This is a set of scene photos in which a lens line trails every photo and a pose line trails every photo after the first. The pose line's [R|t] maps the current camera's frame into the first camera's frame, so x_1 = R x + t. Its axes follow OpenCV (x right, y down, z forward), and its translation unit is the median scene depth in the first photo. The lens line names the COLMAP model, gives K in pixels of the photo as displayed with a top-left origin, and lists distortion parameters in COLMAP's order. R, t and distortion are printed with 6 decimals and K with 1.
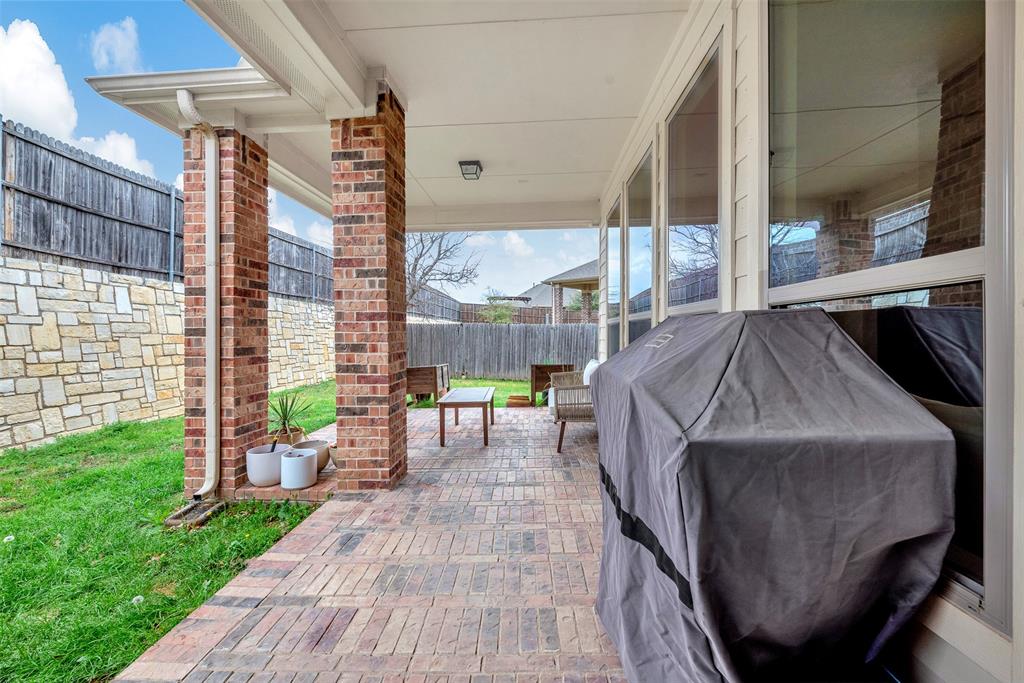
lens RADIAL K [[406.1, 0, 509.8], [0, 406.1, 333.6], [0, 0, 1]] dist [-0.008838, 0.003208]
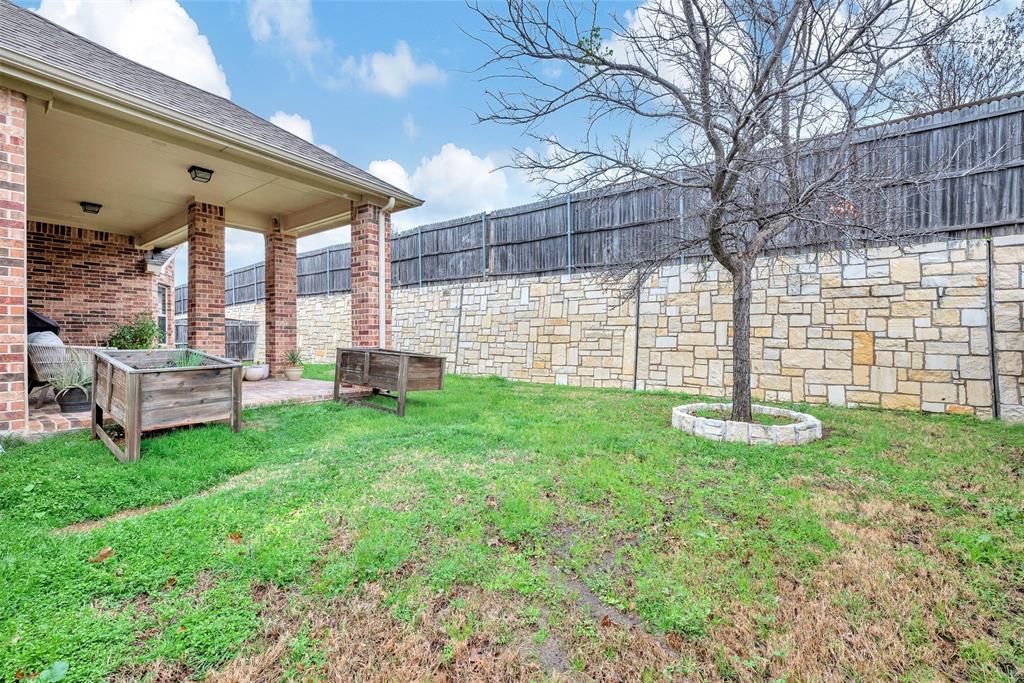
lens RADIAL K [[406.1, 0, 514.8], [0, 406.1, 336.8], [0, 0, 1]] dist [-0.008838, 0.003208]
pose [[-0.522154, 0.008365, -0.852810, 0.361821], [0.003568, 0.999965, 0.007623, 0.062140], [0.852844, 0.000938, -0.522166, 1.973347]]
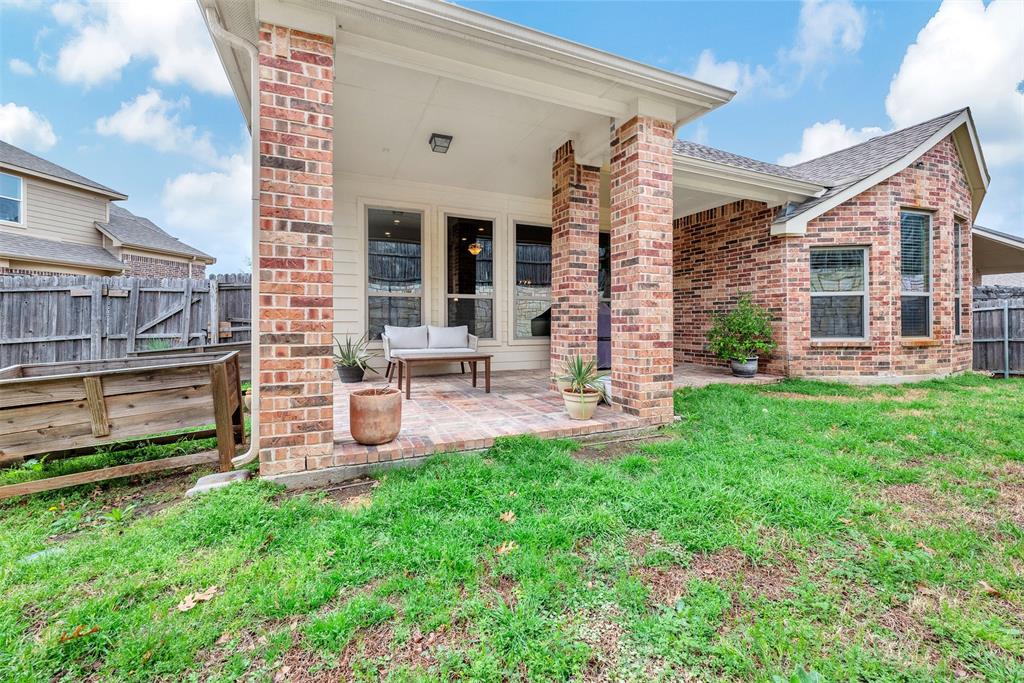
lens RADIAL K [[406.1, 0, 526.6], [0, 406.1, 316.0], [0, 0, 1]] dist [-0.008838, 0.003208]
pose [[-0.442897, 0.020553, 0.896337, -0.929770], [0.004440, 0.999775, -0.020731, 0.057665], [-0.896561, -0.005202, -0.442889, 1.047426]]
